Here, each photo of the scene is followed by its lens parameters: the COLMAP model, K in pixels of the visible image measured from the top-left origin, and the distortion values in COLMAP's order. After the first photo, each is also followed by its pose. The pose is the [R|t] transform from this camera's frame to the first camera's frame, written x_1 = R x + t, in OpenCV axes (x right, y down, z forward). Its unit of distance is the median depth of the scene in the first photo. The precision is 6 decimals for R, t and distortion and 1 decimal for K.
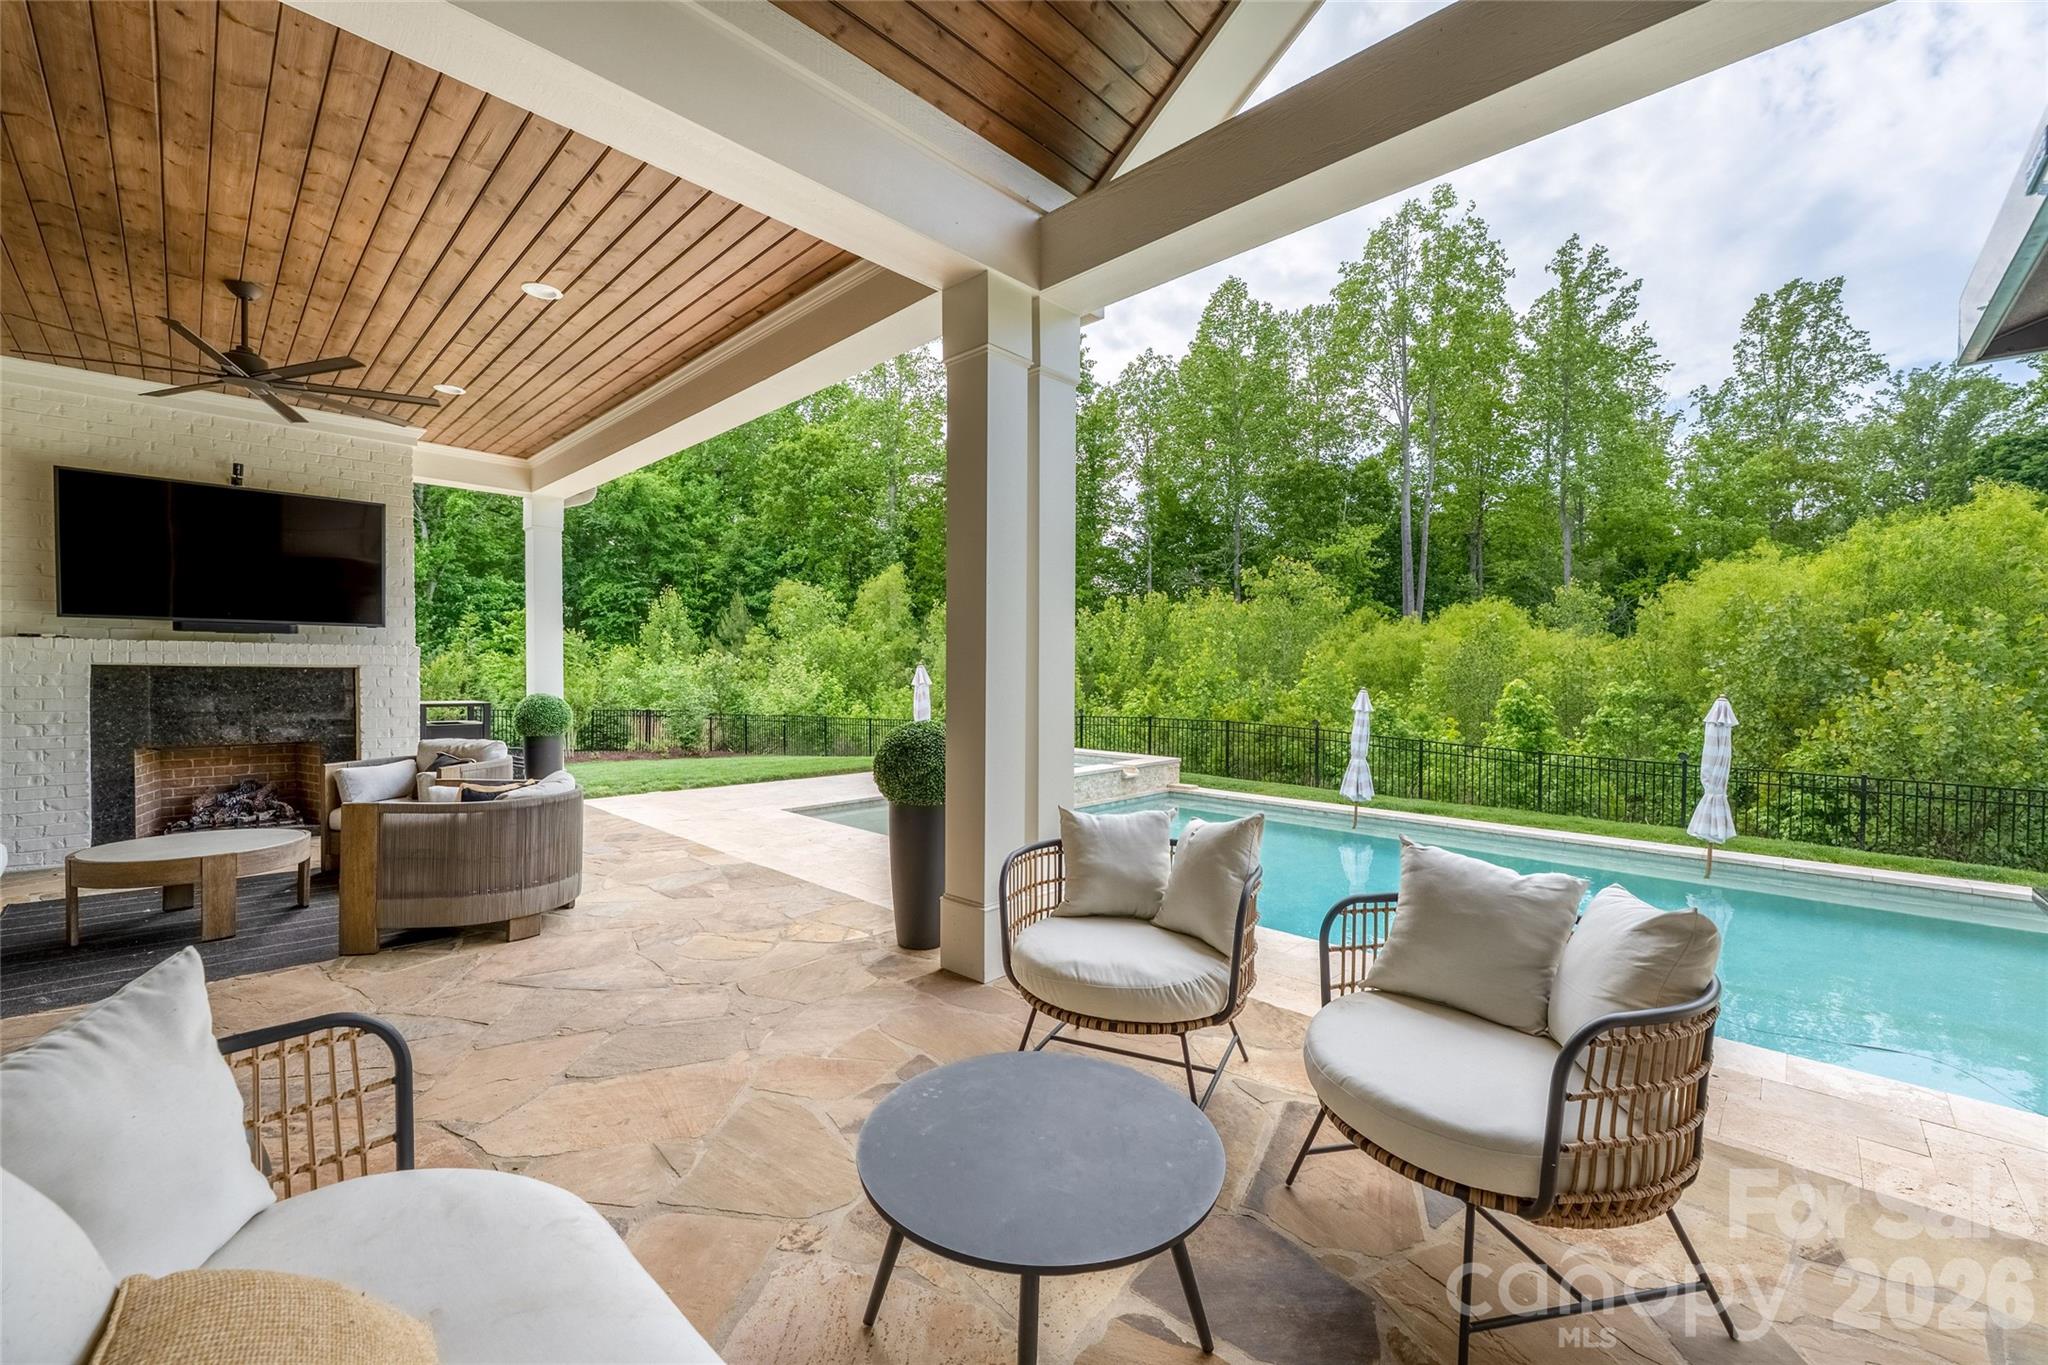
lens RADIAL K [[808.5, 0, 1017.1], [0, 808.5, 686.8], [0, 0, 1]] dist [-0.002775, -0.000271]
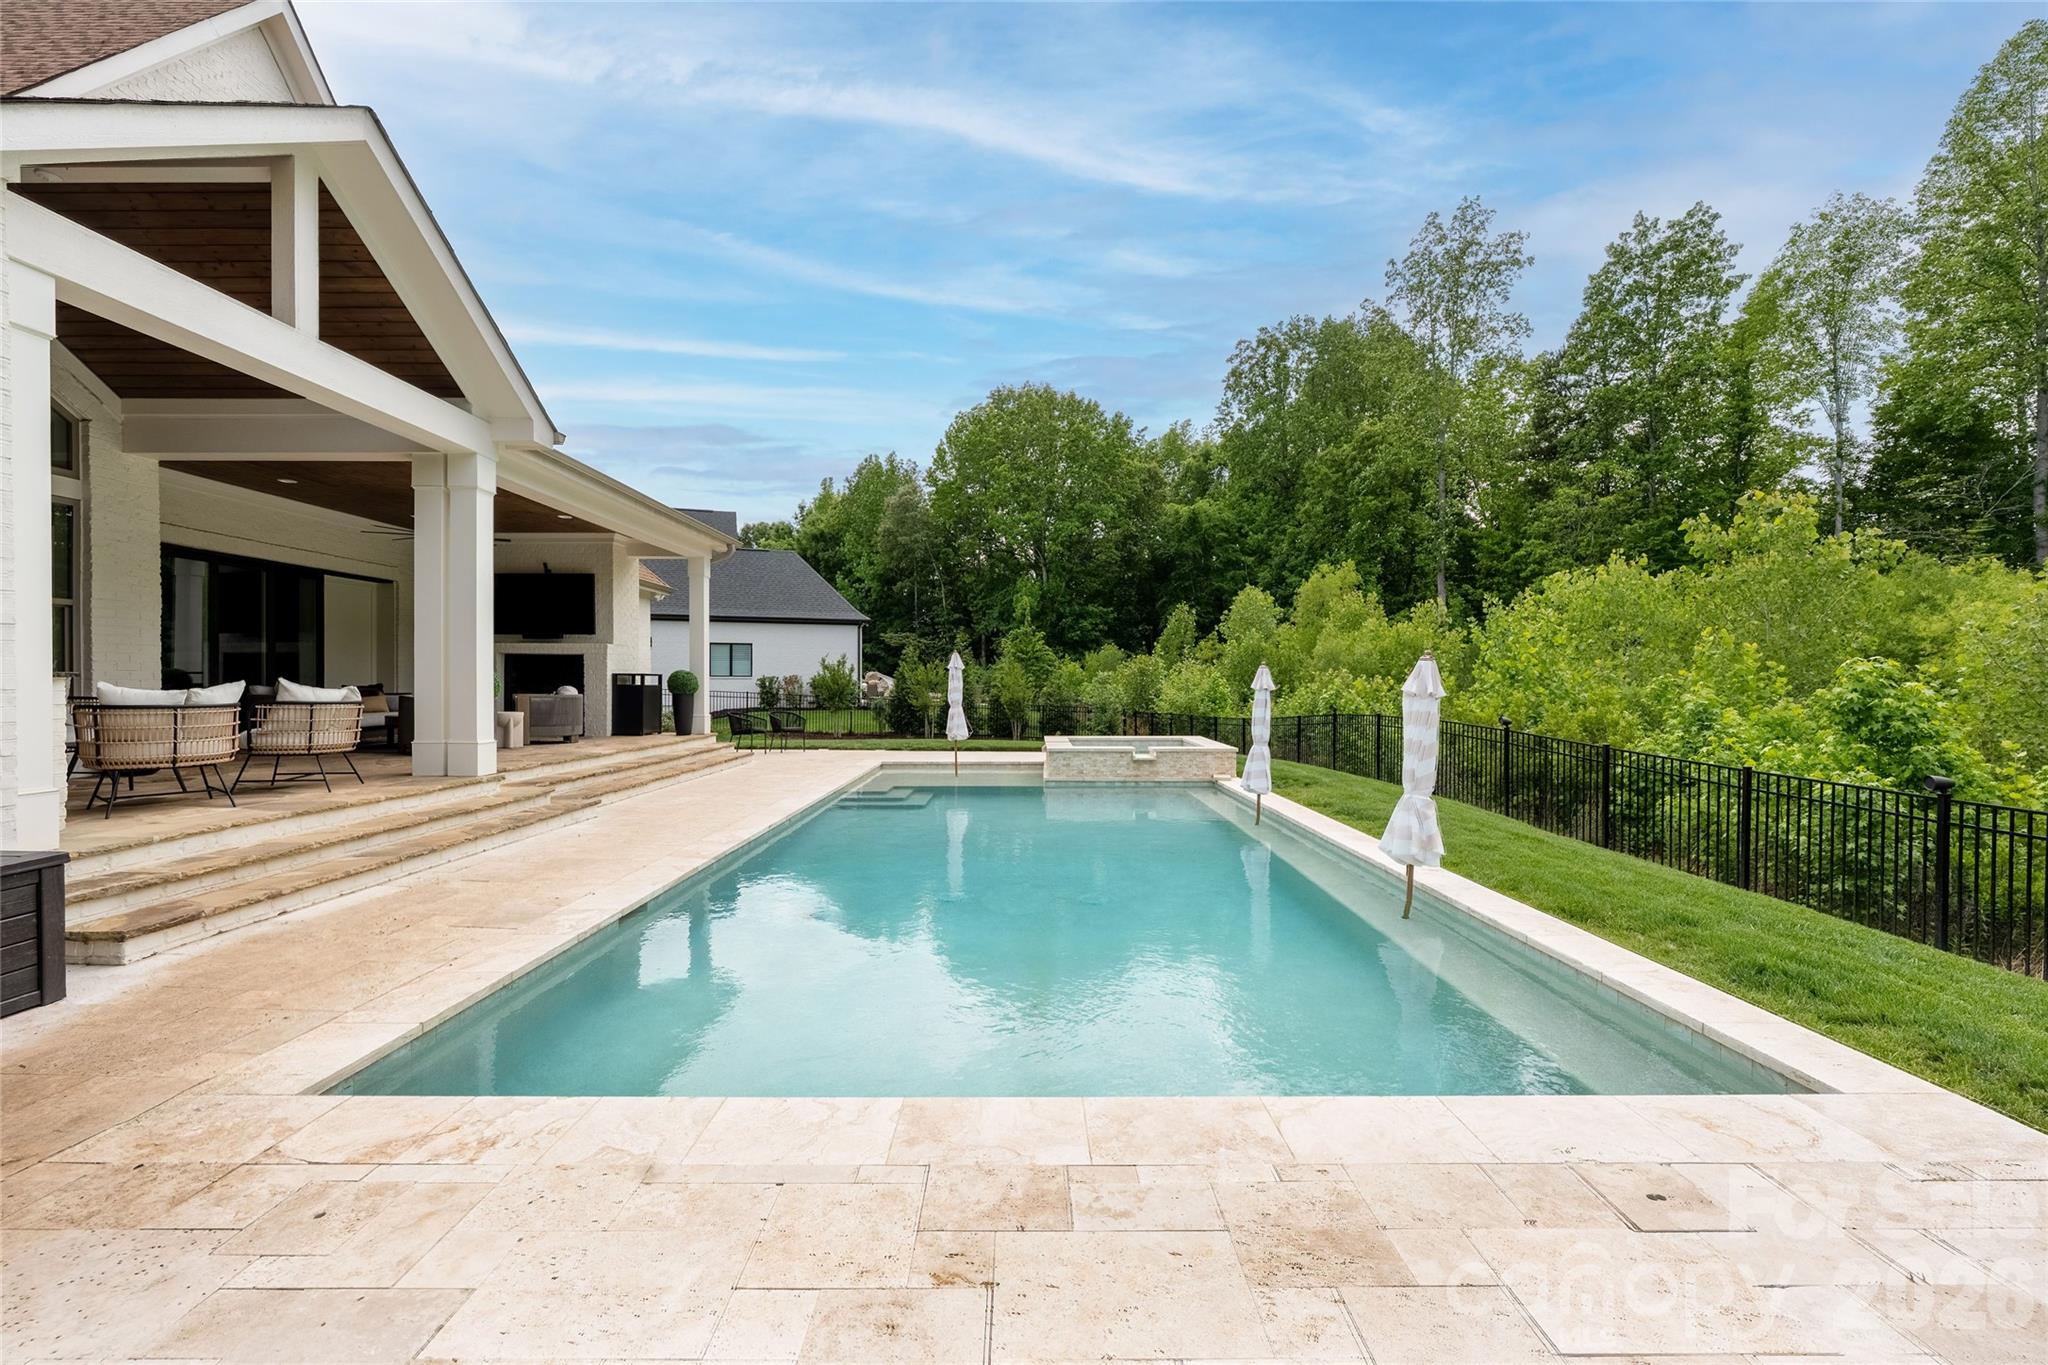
lens RADIAL K [[808.5, 0, 1044.8], [0, 808.5, 685.0], [0, 0, 1]] dist [-0.002775, -0.000271]
pose [[0.689466, -0.003122, -0.724311, 1.135062], [-0.011385, 0.999820, -0.015147, 0.054675], [0.724228, 0.018690, 0.689307, 0.350747]]
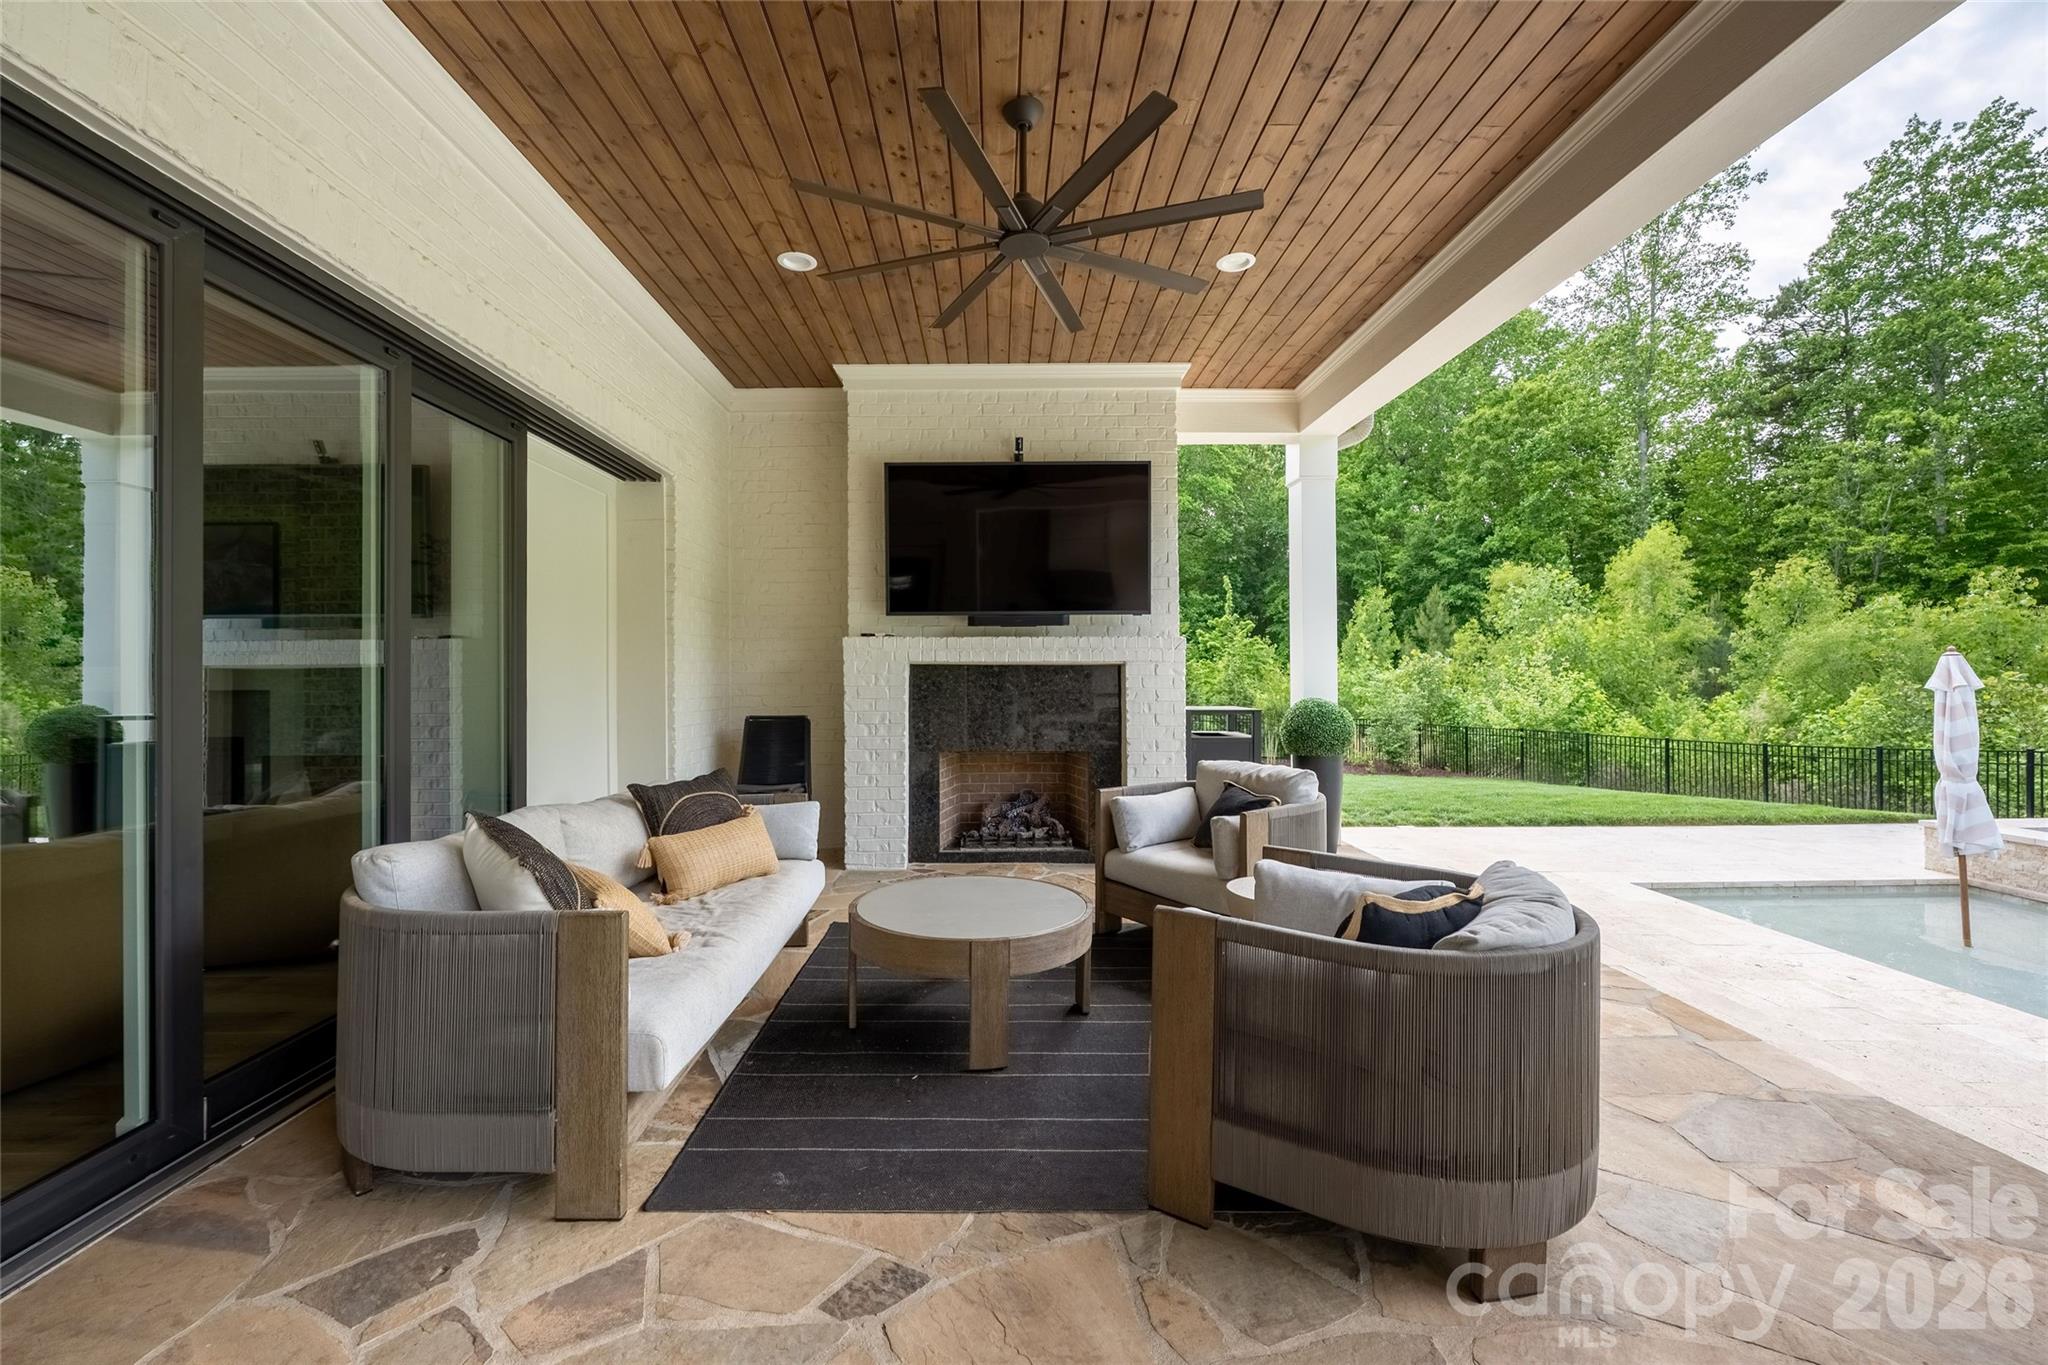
lens RADIAL K [[808.5, 0, 1014.8], [0, 808.5, 678.4], [0, 0, 1]] dist [-0.002775, -0.000271]
pose [[0.711354, -0.008836, -0.702779, -0.251956], [-0.004825, 0.999836, -0.017456, 0.004483], [0.702818, 0.015809, 0.711194, 0.267045]]
